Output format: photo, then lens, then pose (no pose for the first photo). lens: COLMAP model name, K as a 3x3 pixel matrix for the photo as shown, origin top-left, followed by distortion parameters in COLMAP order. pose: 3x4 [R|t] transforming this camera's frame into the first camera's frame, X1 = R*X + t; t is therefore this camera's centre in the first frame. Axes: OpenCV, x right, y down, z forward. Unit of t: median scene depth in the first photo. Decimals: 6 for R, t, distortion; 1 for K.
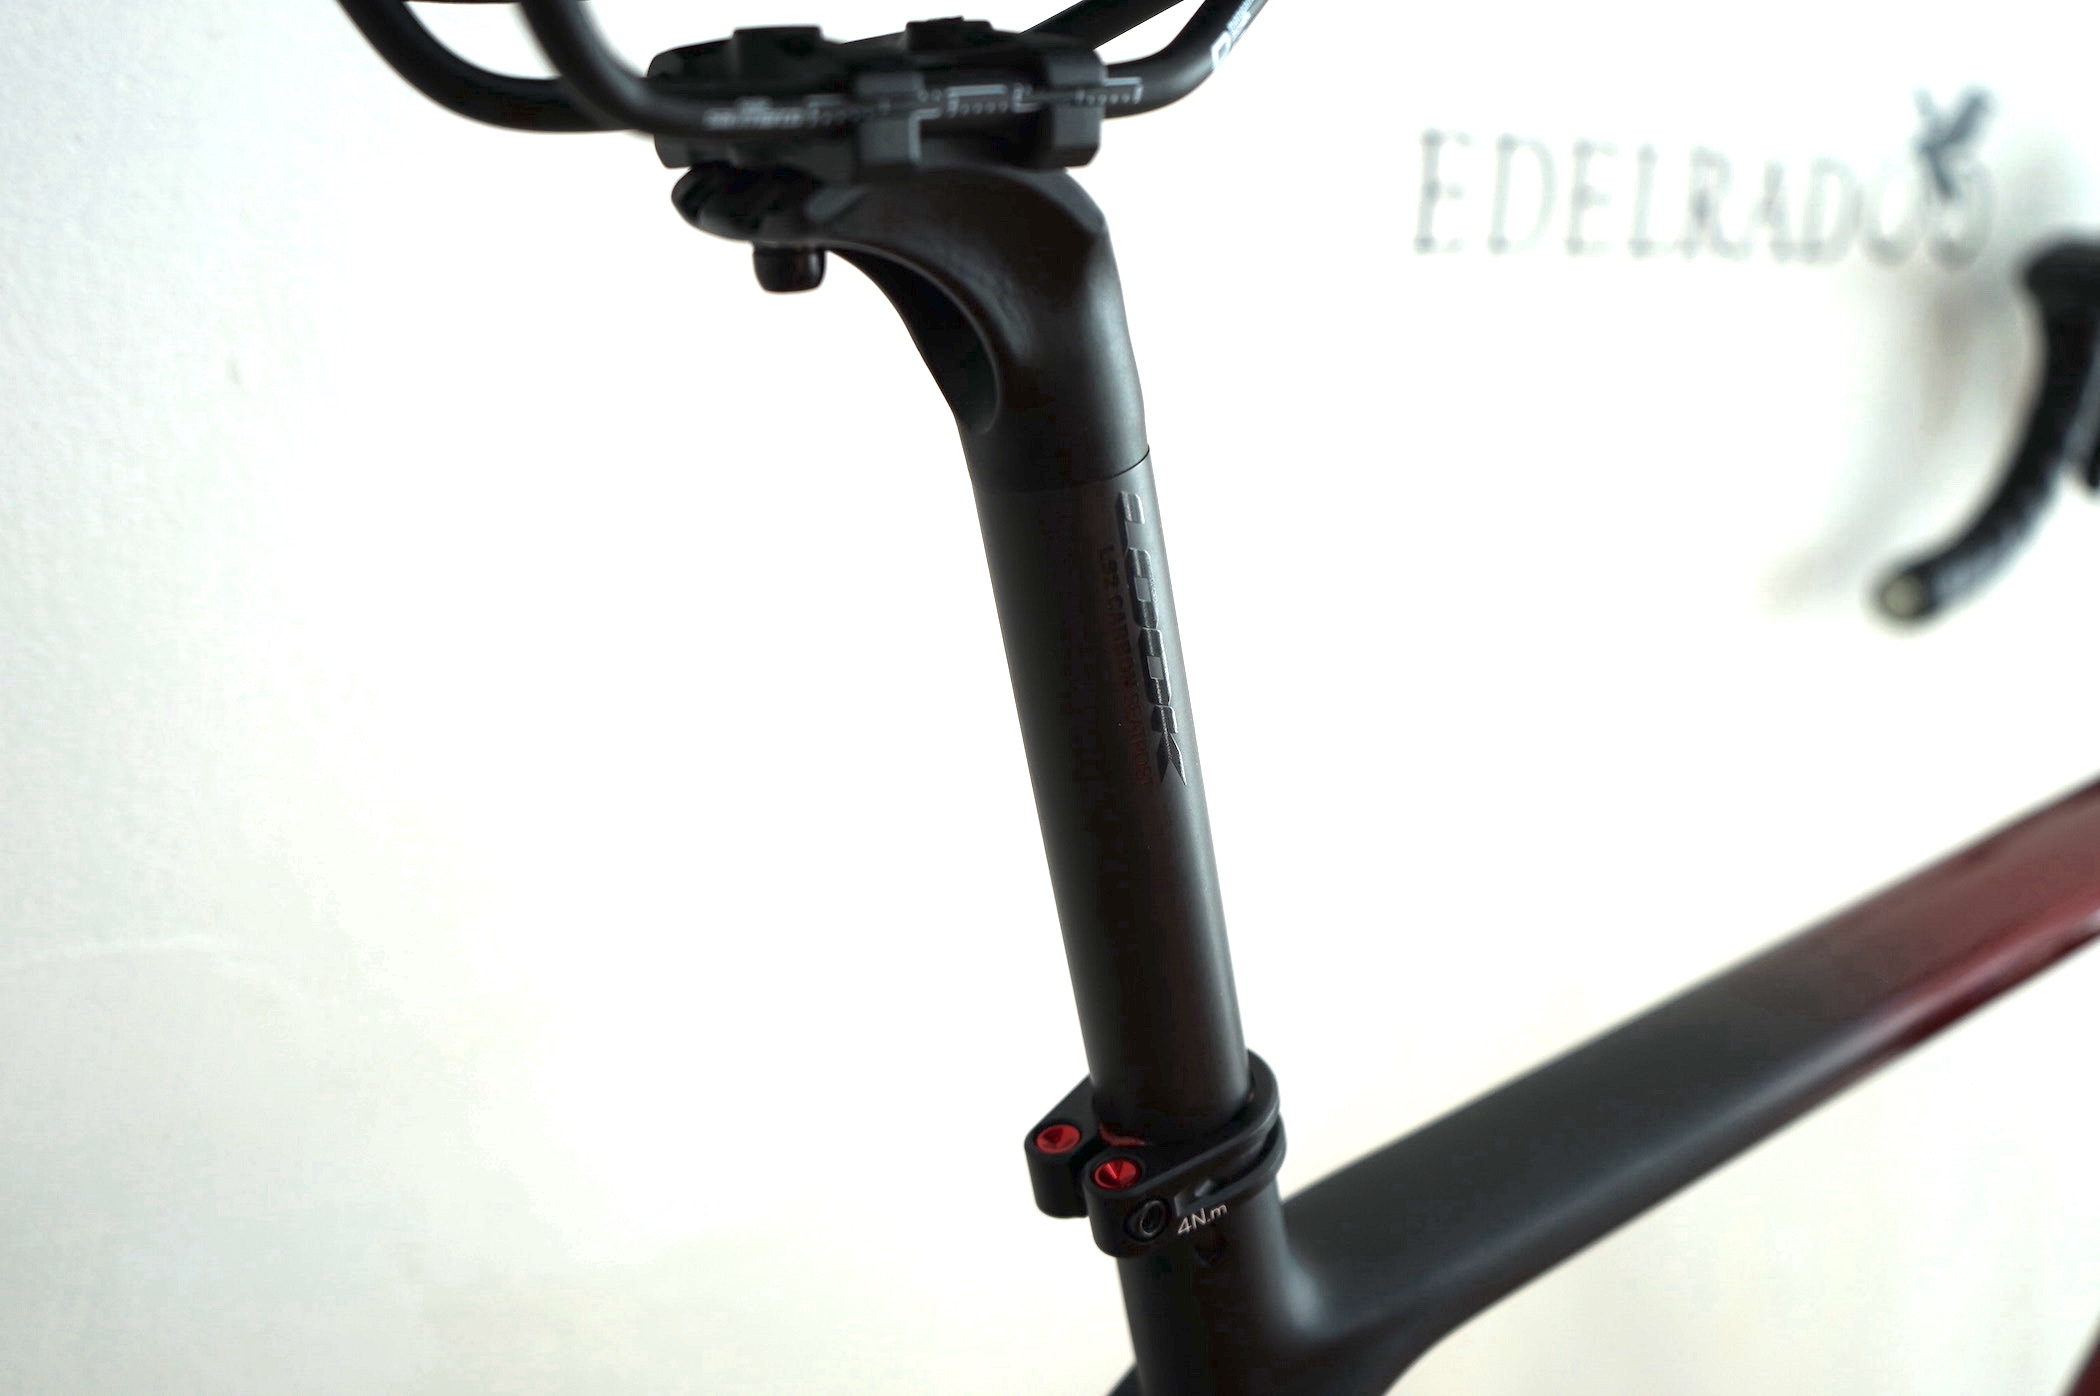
lens RADIAL K [[2087.9, 0, 1048.5], [0, 2087.9, 701.2], [0, 0, 1]] dist [0.004515, 0.000000]
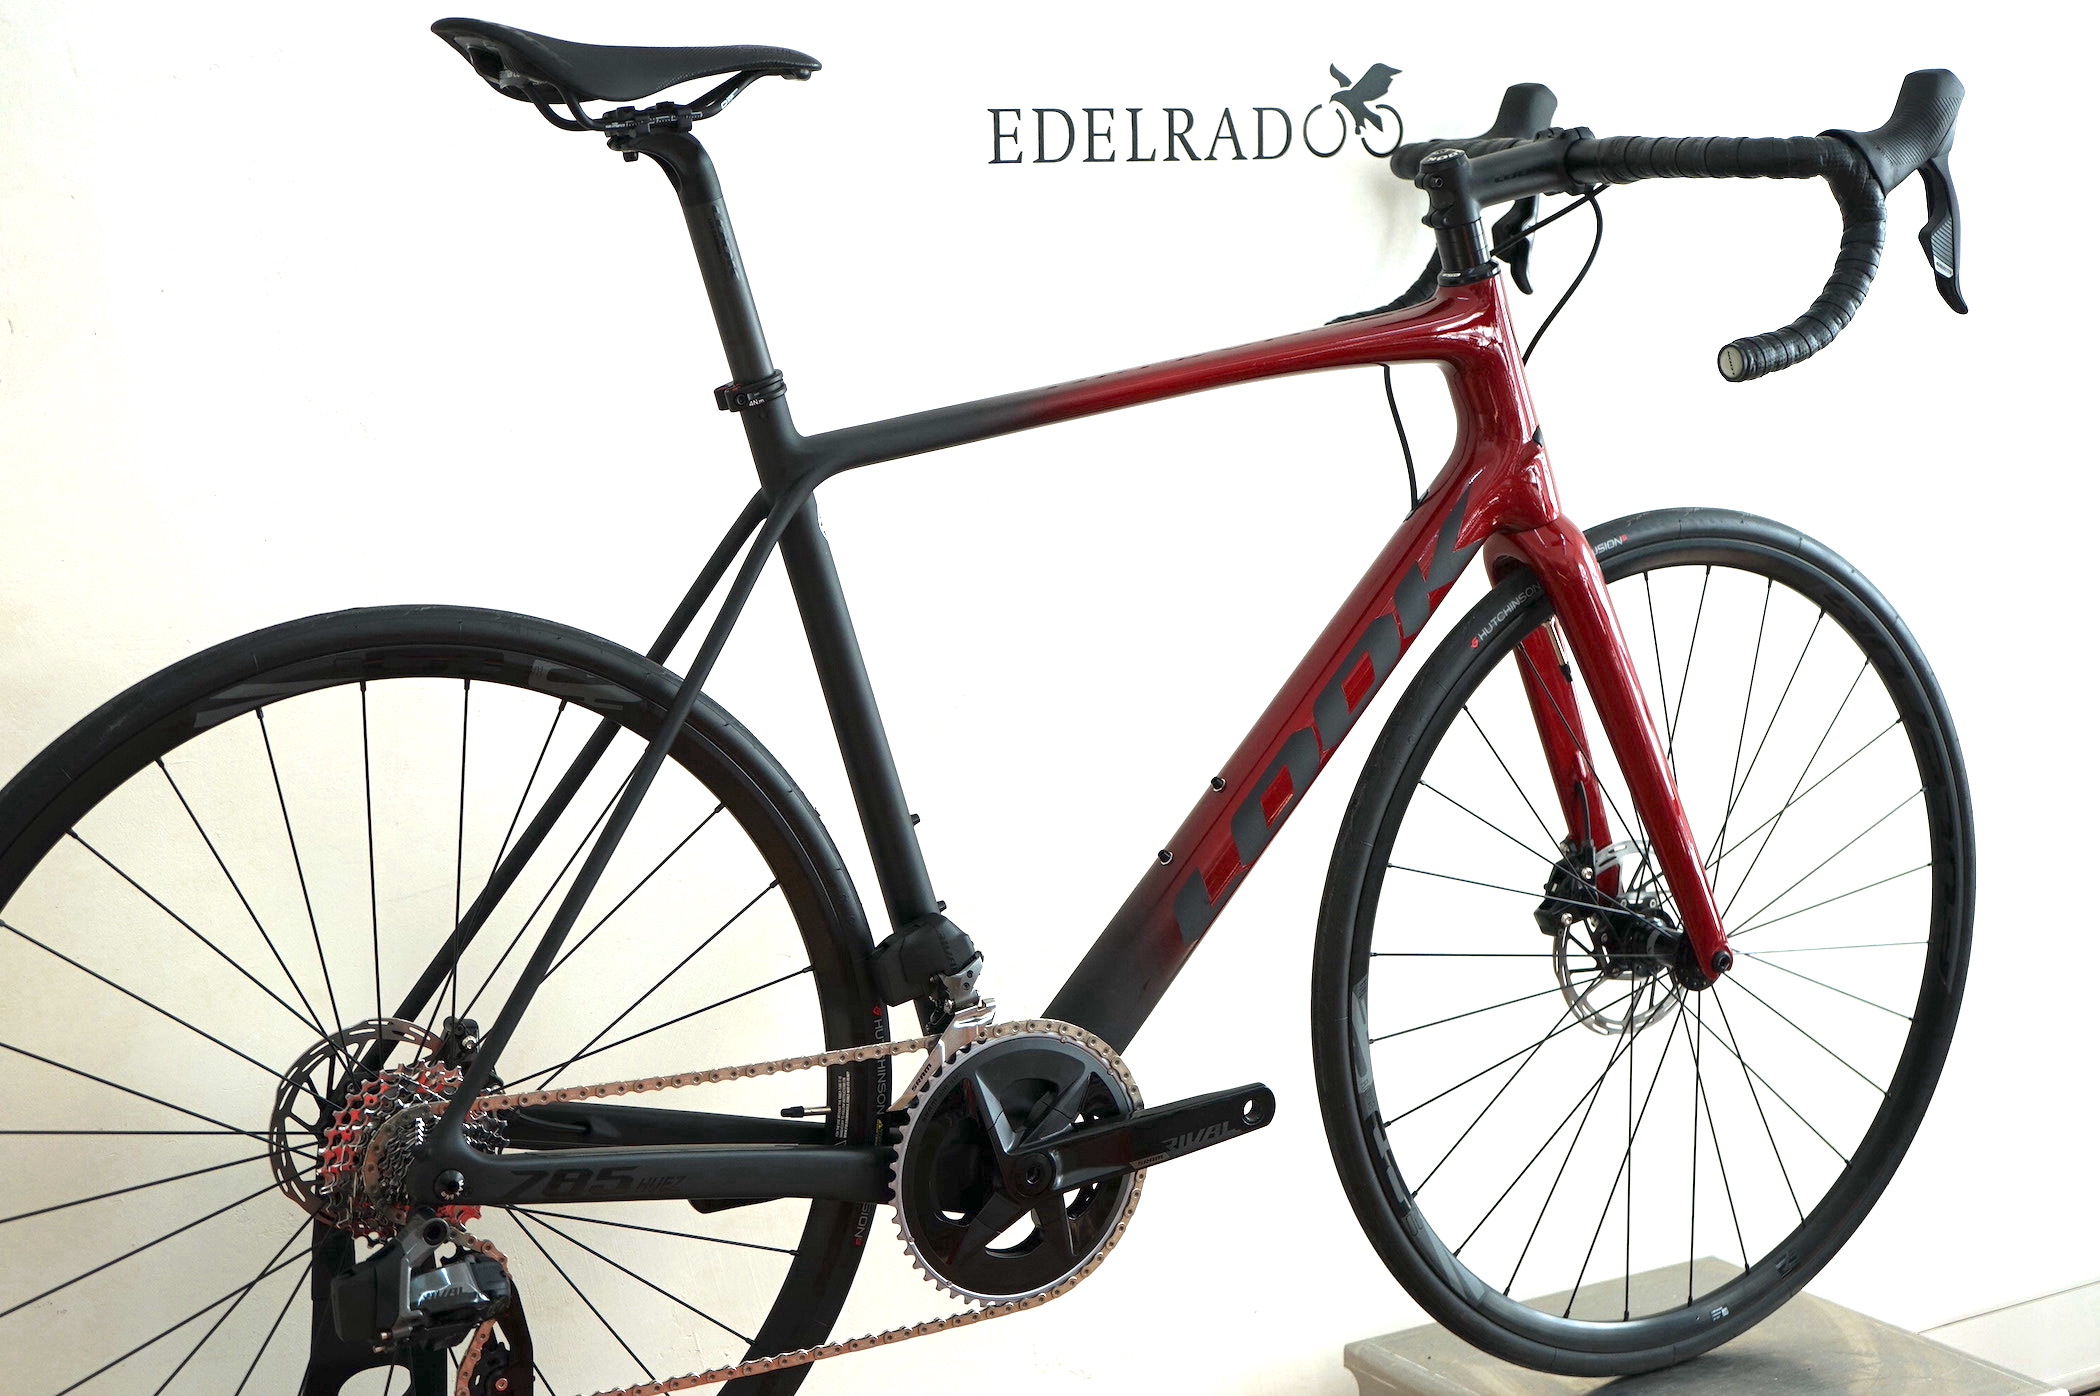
lens RADIAL K [[3277.8, 0, 1048.1], [0, 3277.8, 685.1], [0, 0, 1]] dist [-0.035051, 0.000000]
pose [[0.988535, -0.037850, -0.146171, 1.454812], [0.023863, 0.995068, -0.096287, 1.352155], [0.149094, 0.091695, 0.984562, -4.749754]]
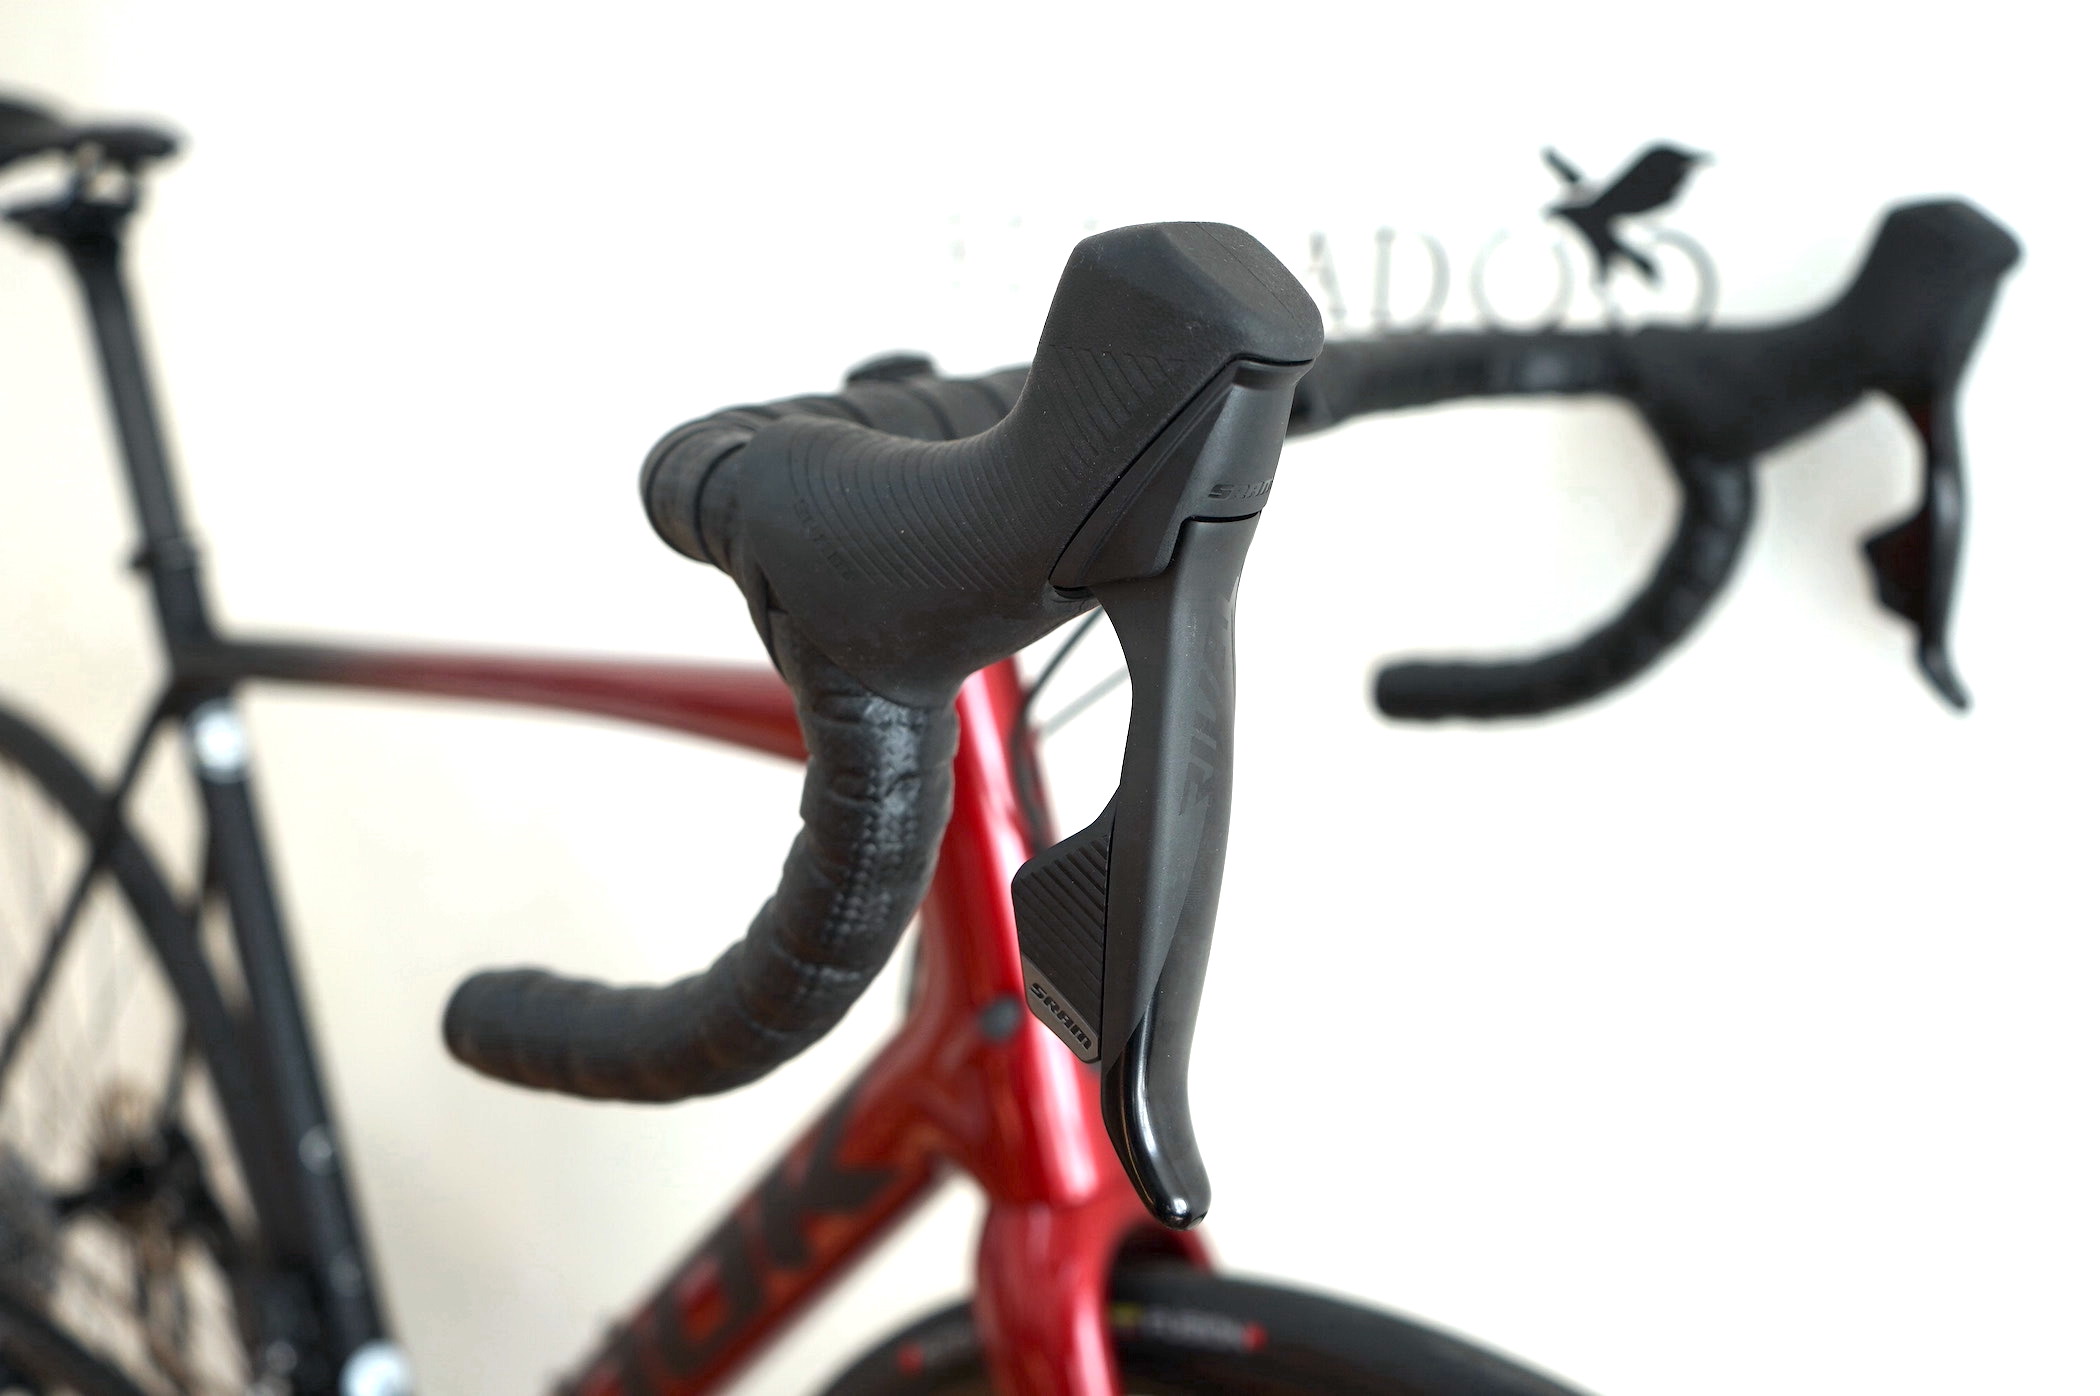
lens RADIAL K [[2087.9, 0, 1043.4], [0, 2087.9, 710.8], [0, 0, 1]] dist [0.004515, 0.000000]
pose [[0.175037, 0.211585, -0.961558, 3.300540], [-0.251278, 0.953893, 0.164157, -0.402240], [0.951956, 0.212885, 0.220134, 1.654679]]
